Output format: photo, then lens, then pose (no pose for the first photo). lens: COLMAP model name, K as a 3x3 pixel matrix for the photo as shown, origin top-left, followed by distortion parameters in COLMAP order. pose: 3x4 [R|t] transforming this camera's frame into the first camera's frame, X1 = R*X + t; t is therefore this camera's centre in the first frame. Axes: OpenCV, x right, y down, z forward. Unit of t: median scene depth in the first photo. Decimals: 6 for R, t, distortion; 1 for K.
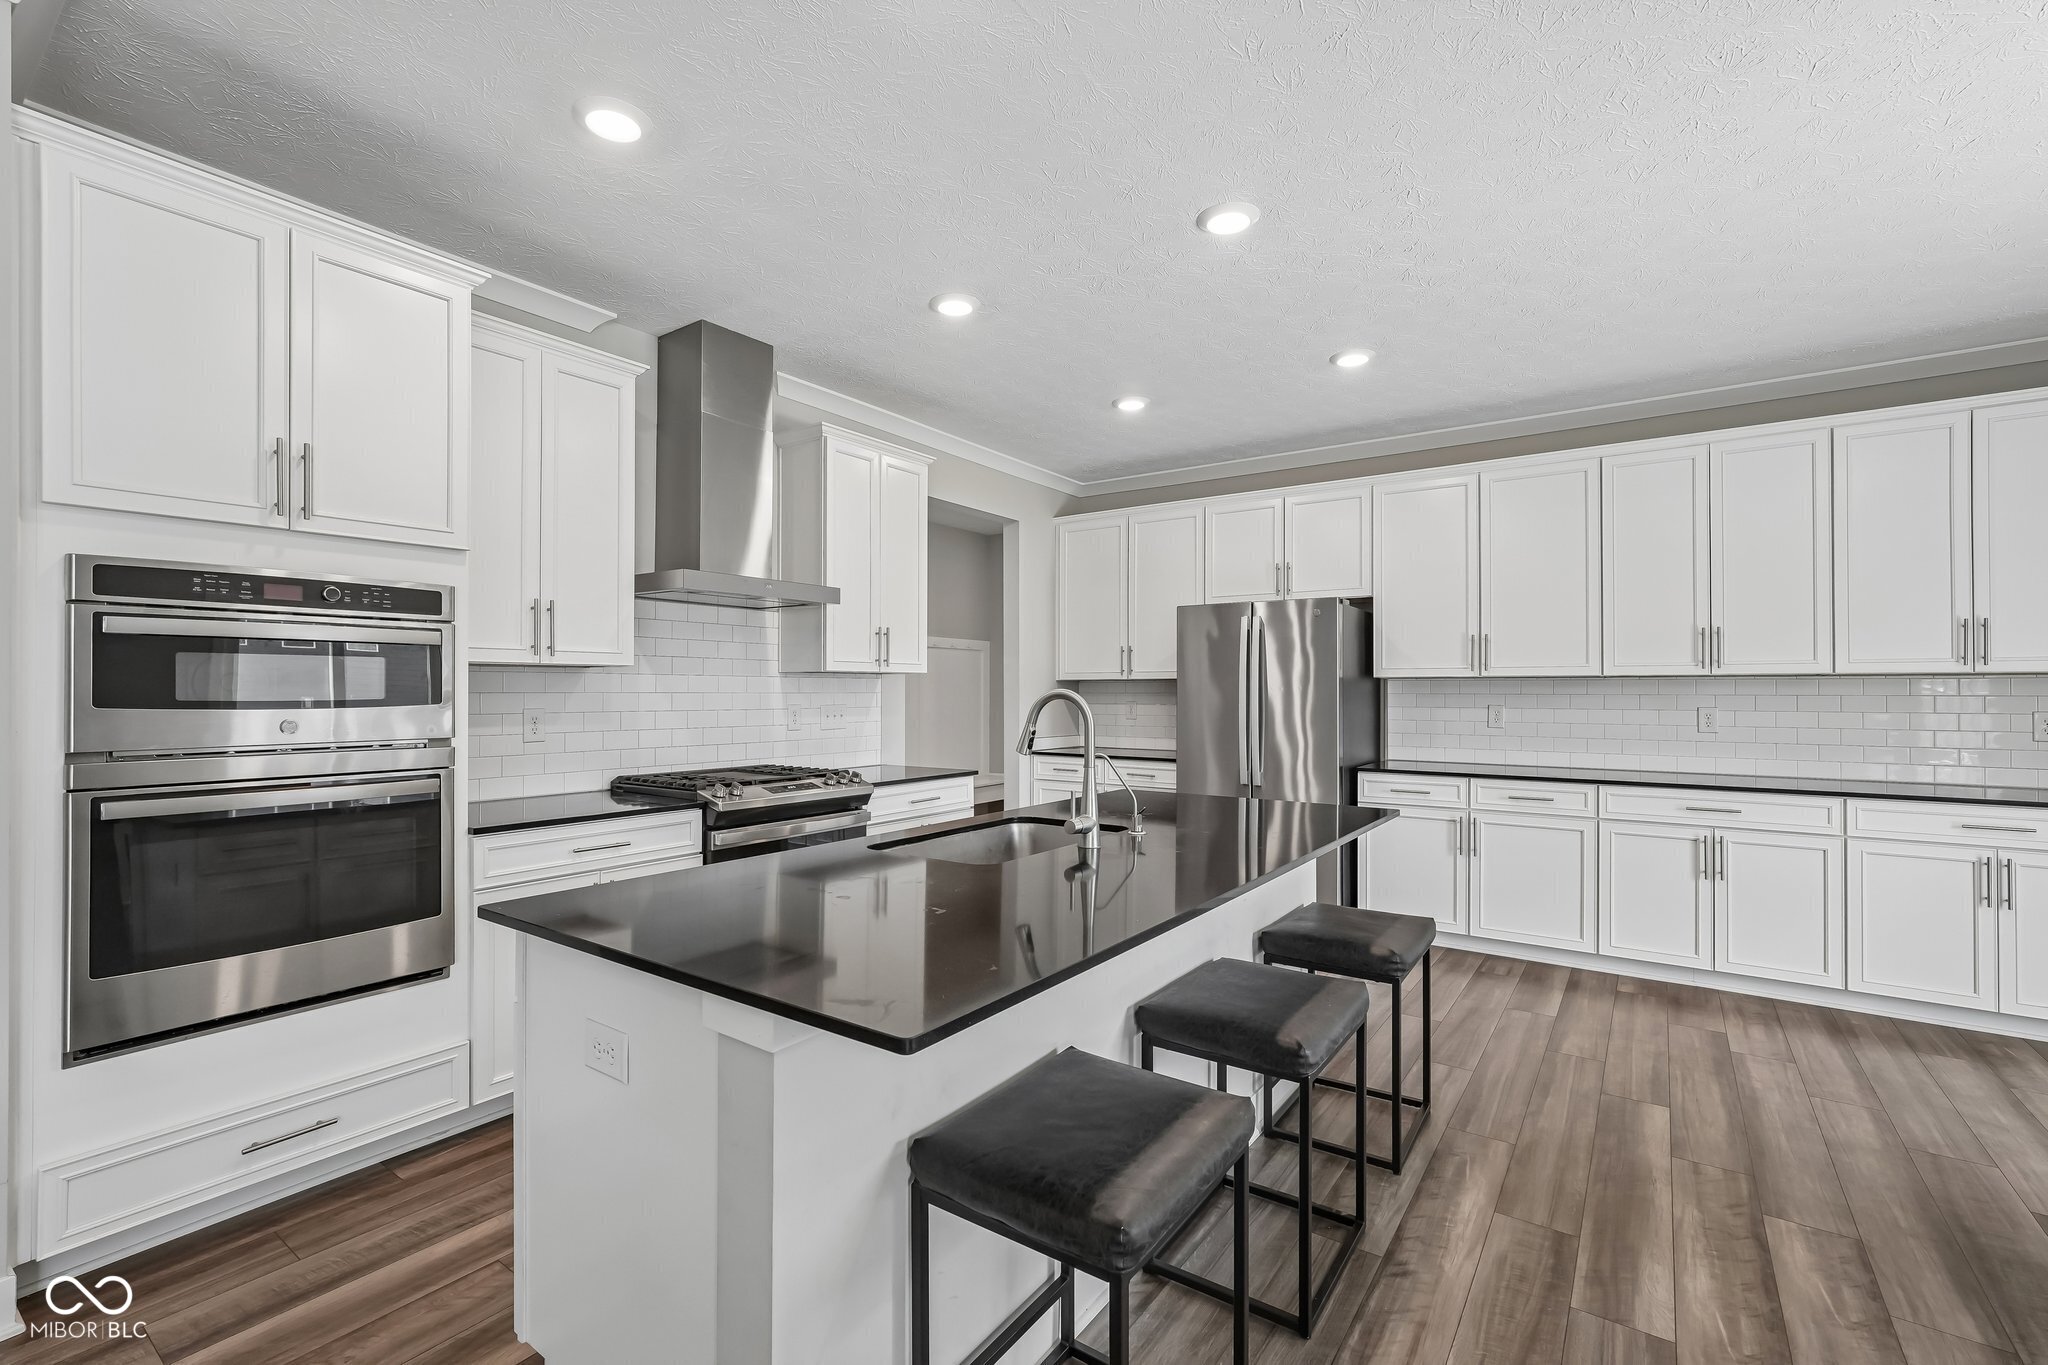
lens RADIAL K [[897.6, 0, 1016.7], [0, 897.6, 689.2], [0, 0, 1]] dist [-0.009213, 0.004175]
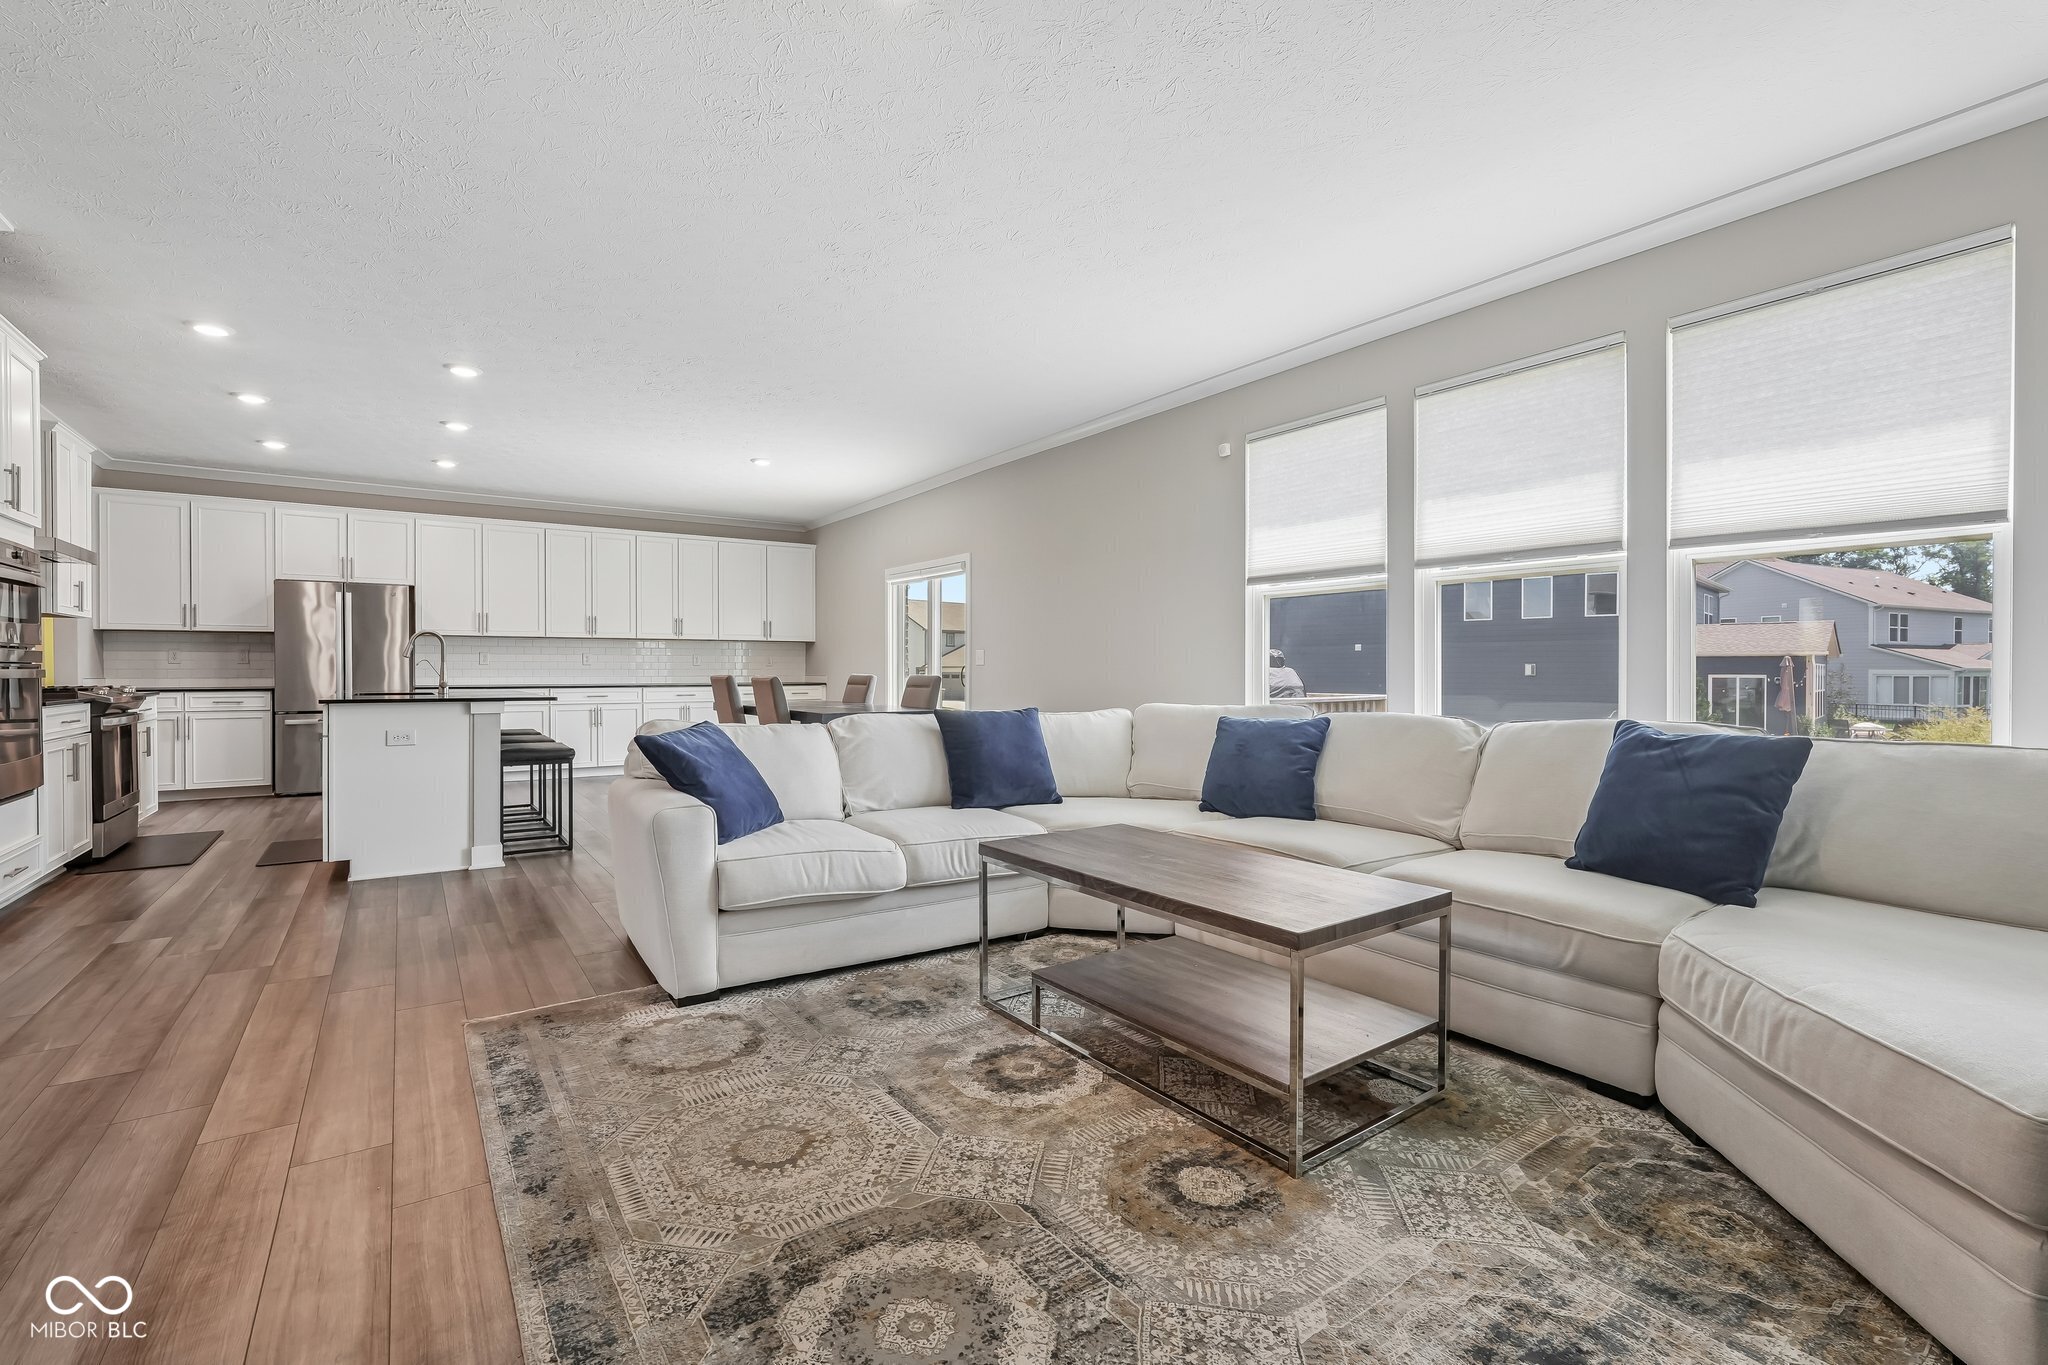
lens RADIAL K [[897.6, 0, 1018.8], [0, 897.6, 676.8], [0, 0, 1]] dist [-0.009213, 0.004175]
pose [[0.341659, -0.009378, 0.939777, -1.031997], [-0.002231, 0.999939, 0.010789, 0.059391], [-0.939821, -0.005783, 0.341617, -0.818006]]
